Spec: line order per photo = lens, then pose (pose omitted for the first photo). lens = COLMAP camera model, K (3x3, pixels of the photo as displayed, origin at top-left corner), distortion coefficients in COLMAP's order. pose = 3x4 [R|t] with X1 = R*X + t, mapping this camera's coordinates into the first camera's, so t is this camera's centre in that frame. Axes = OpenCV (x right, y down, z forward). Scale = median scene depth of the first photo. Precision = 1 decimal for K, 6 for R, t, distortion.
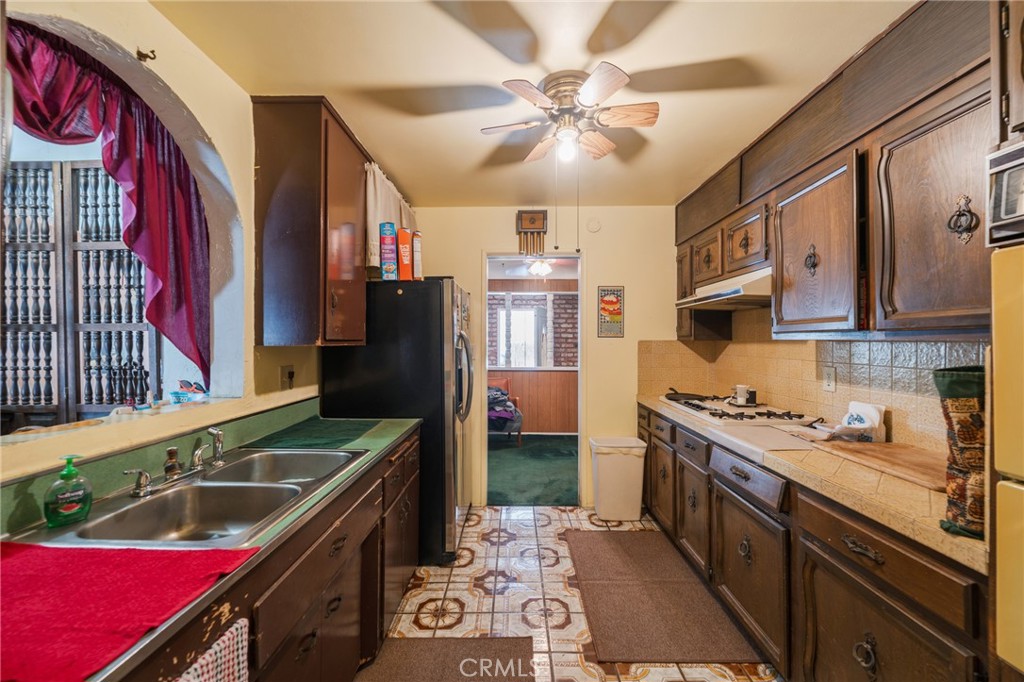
lens RADIAL K [[418.0, 0, 508.5], [0, 418.0, 340.1], [0, 0, 1]] dist [-0.001396, -0.000159]
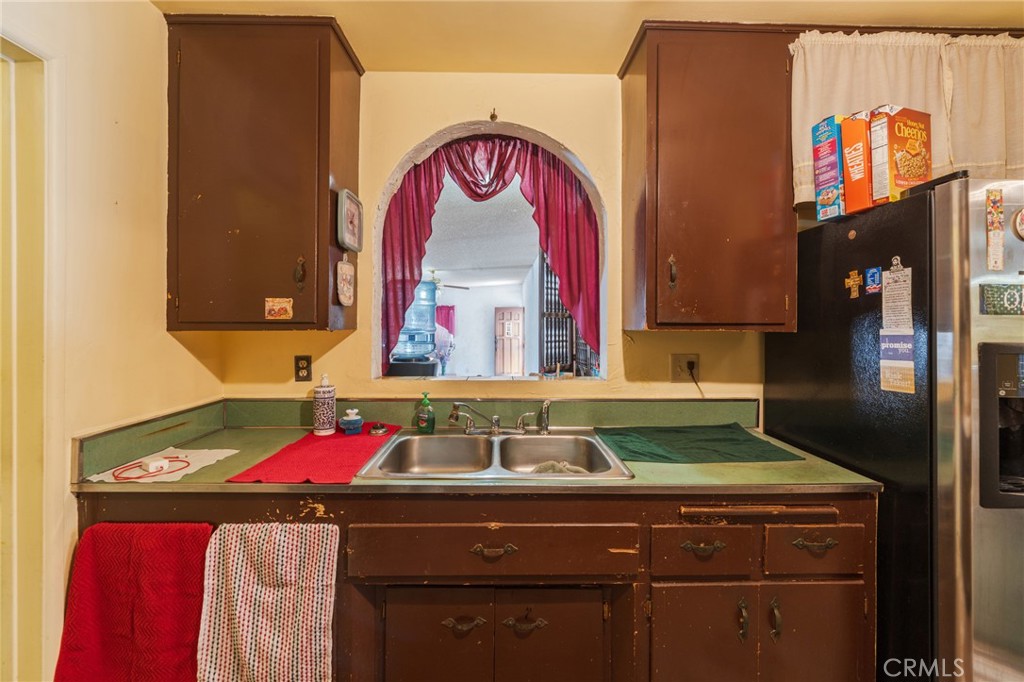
lens RADIAL K [[418.0, 0, 507.7], [0, 418.0, 323.7], [0, 0, 1]] dist [-0.001396, -0.000159]
pose [[0.031836, 0.003340, -0.999488, 0.273336], [0.001290, 0.999993, 0.003383, -0.002498], [0.999492, -0.001397, 0.031831, 0.546660]]
